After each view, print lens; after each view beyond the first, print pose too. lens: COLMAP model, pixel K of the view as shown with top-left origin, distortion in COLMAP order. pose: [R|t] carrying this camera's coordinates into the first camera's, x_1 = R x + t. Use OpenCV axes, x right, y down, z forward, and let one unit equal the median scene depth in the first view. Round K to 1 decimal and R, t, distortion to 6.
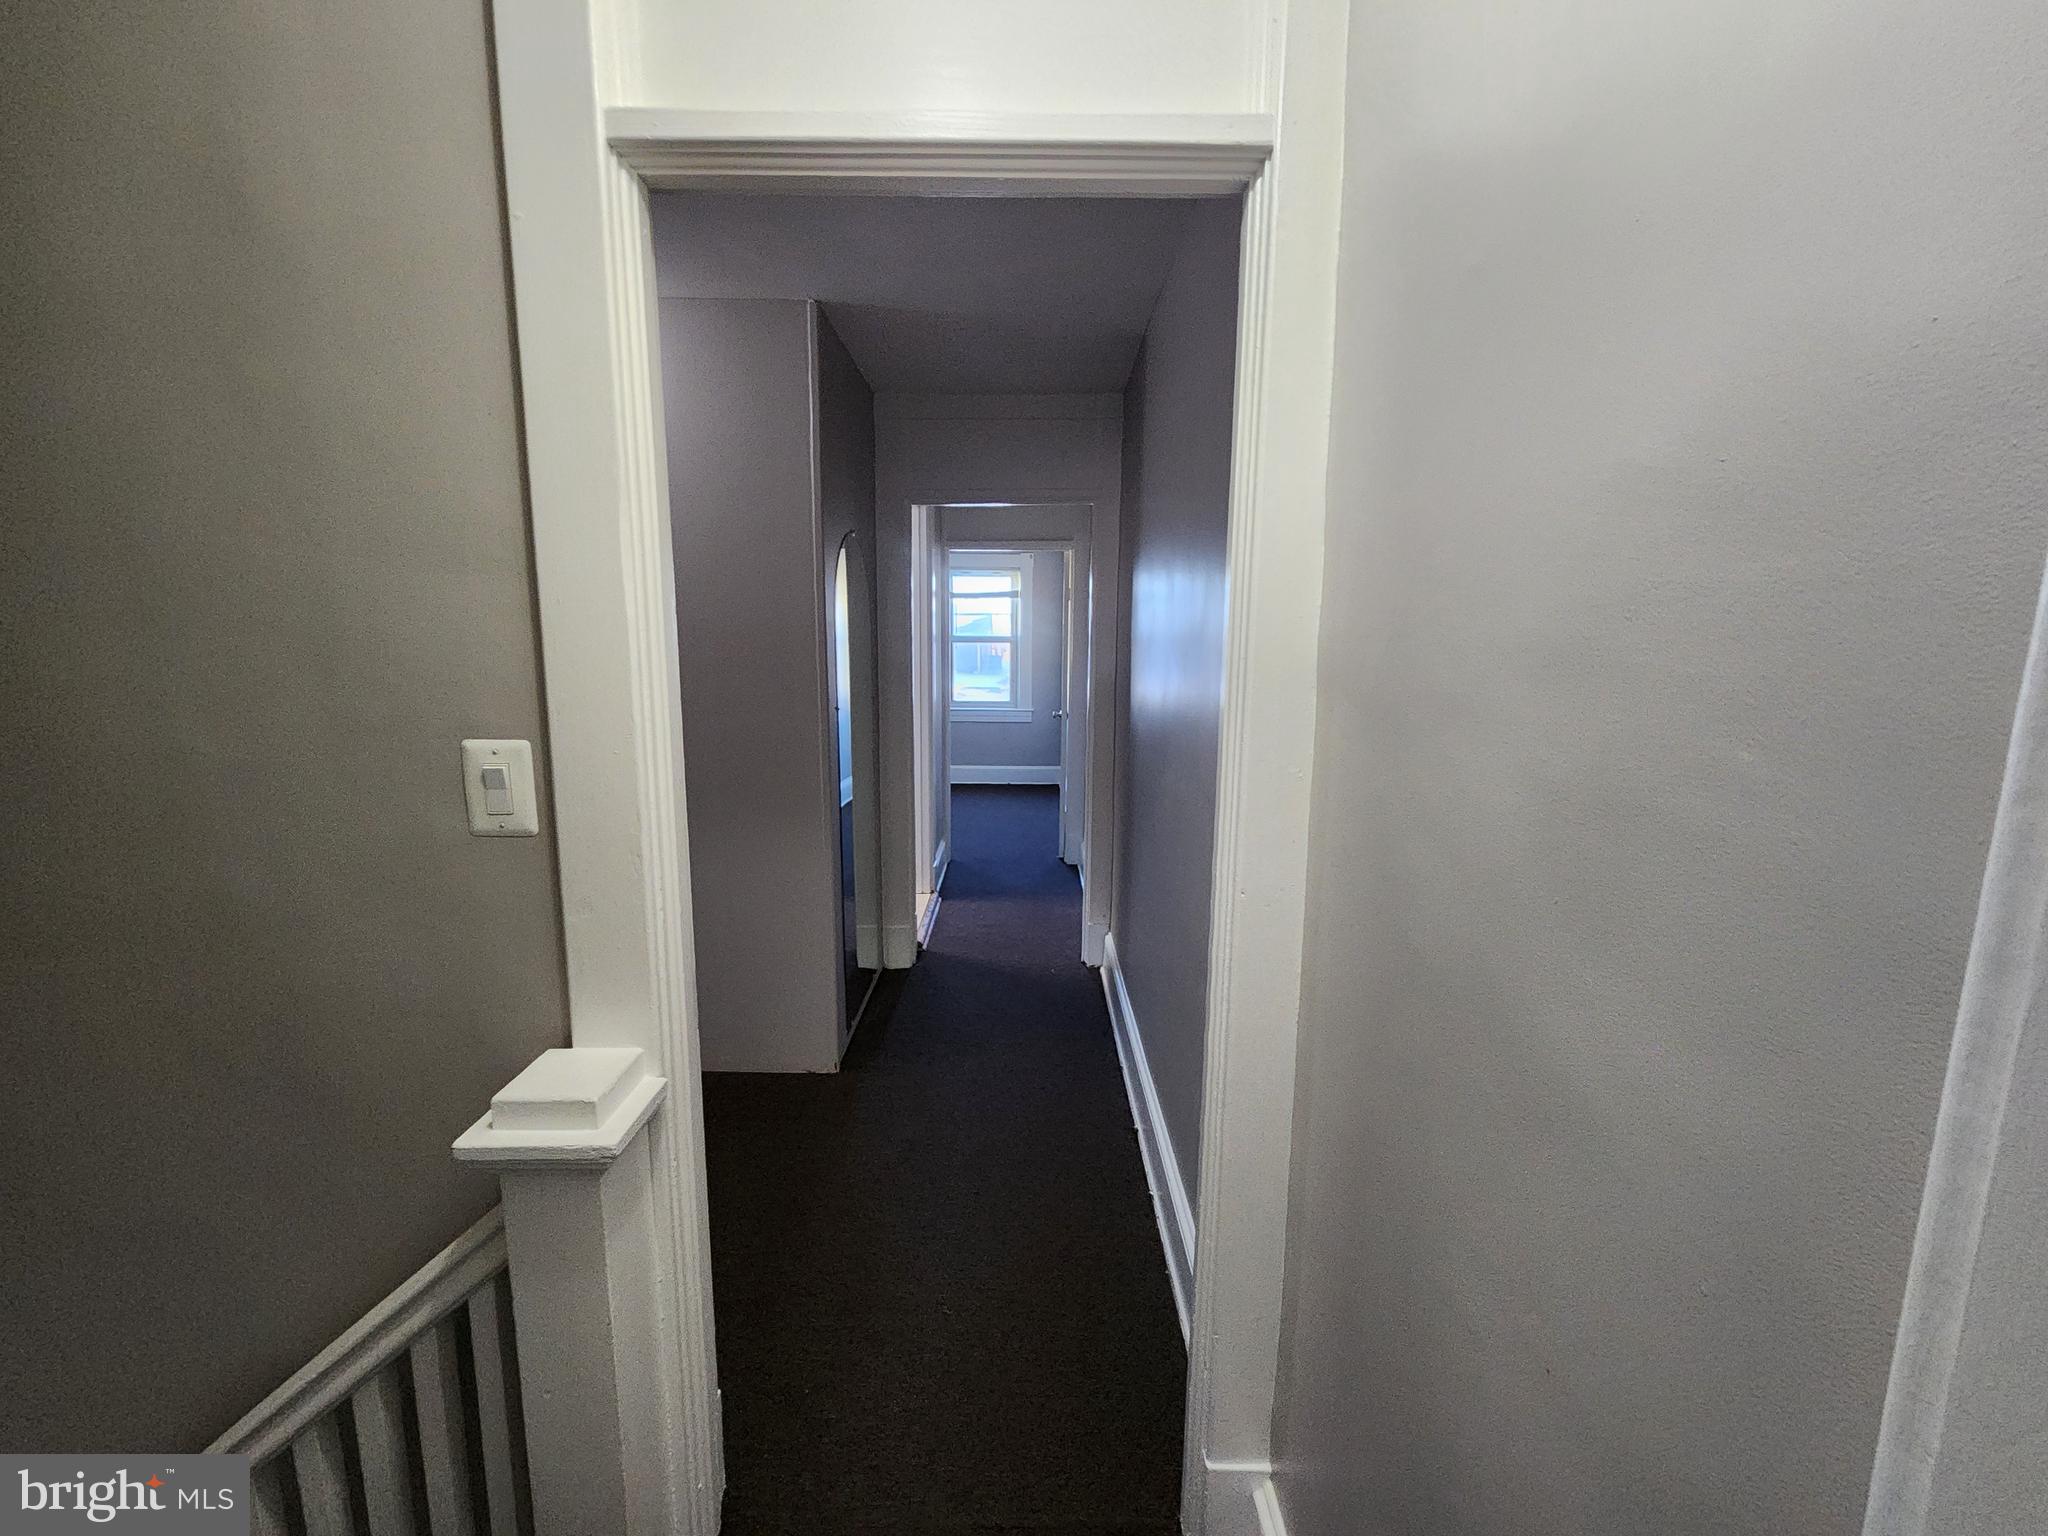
lens RADIAL K [[842.3, 0, 1023.3], [0, 842.3, 763.6], [0, 0, 1]] dist [0.000258, -0.000057]
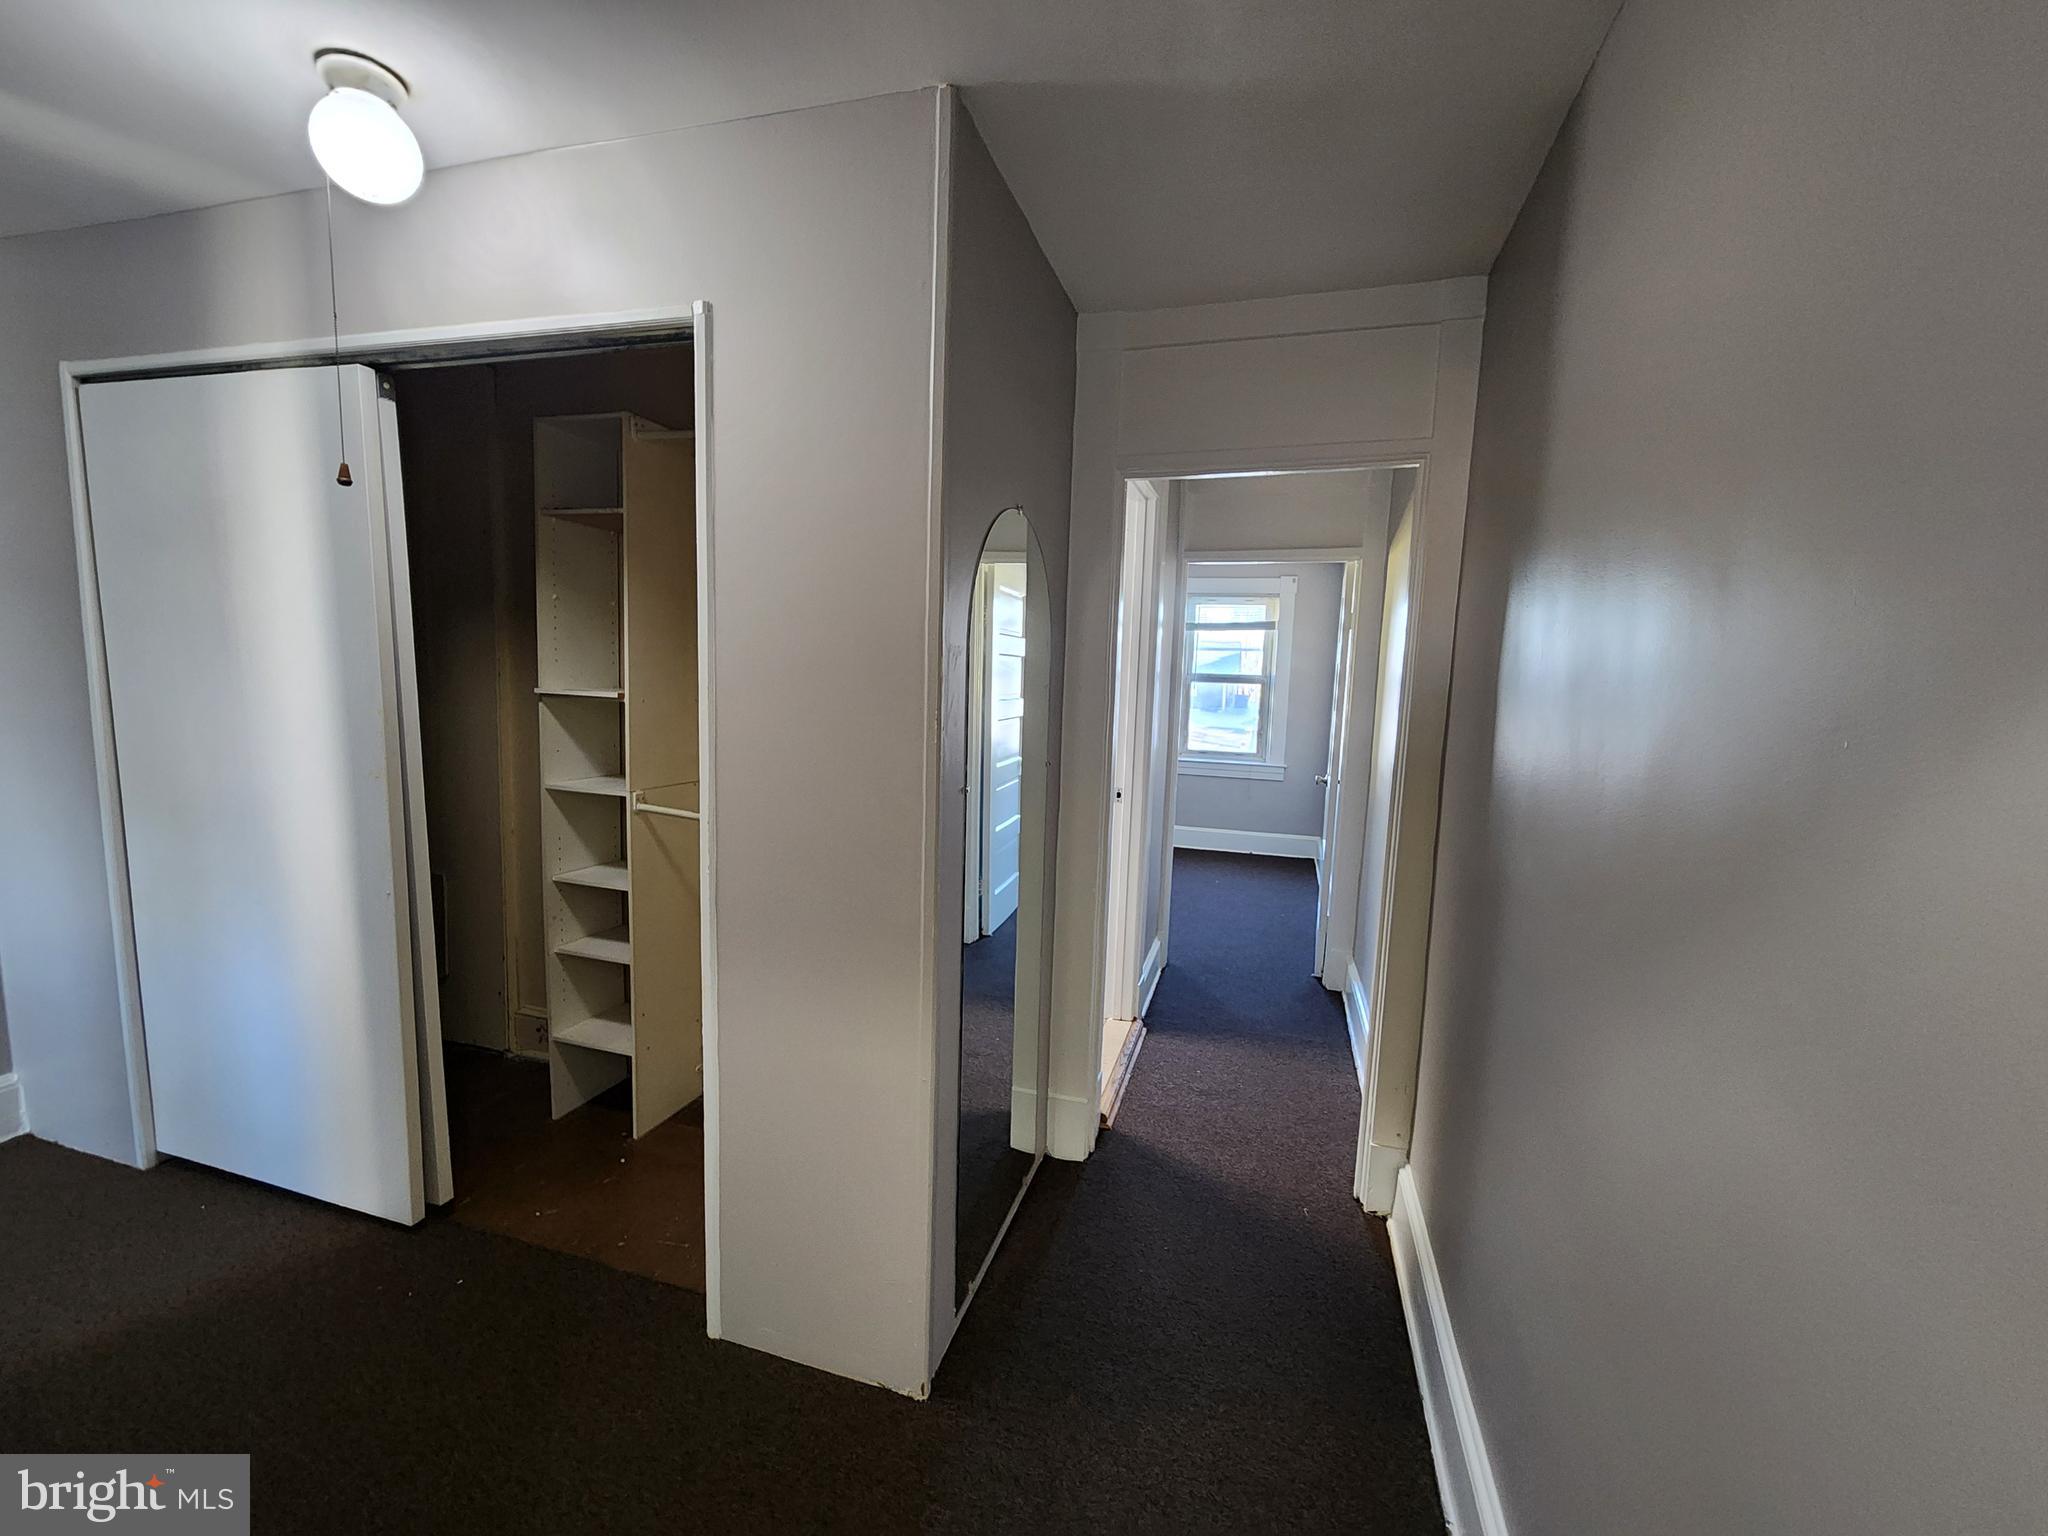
lens RADIAL K [[842.3, 0, 1023.3], [0, 842.3, 763.6], [0, 0, 1]] dist [0.000258, -0.000057]
pose [[0.958903, 0.054172, -0.278516, -0.007927], [-0.065908, 0.997282, -0.032942, -0.039306], [0.275974, 0.049944, 0.959866, 0.256816]]
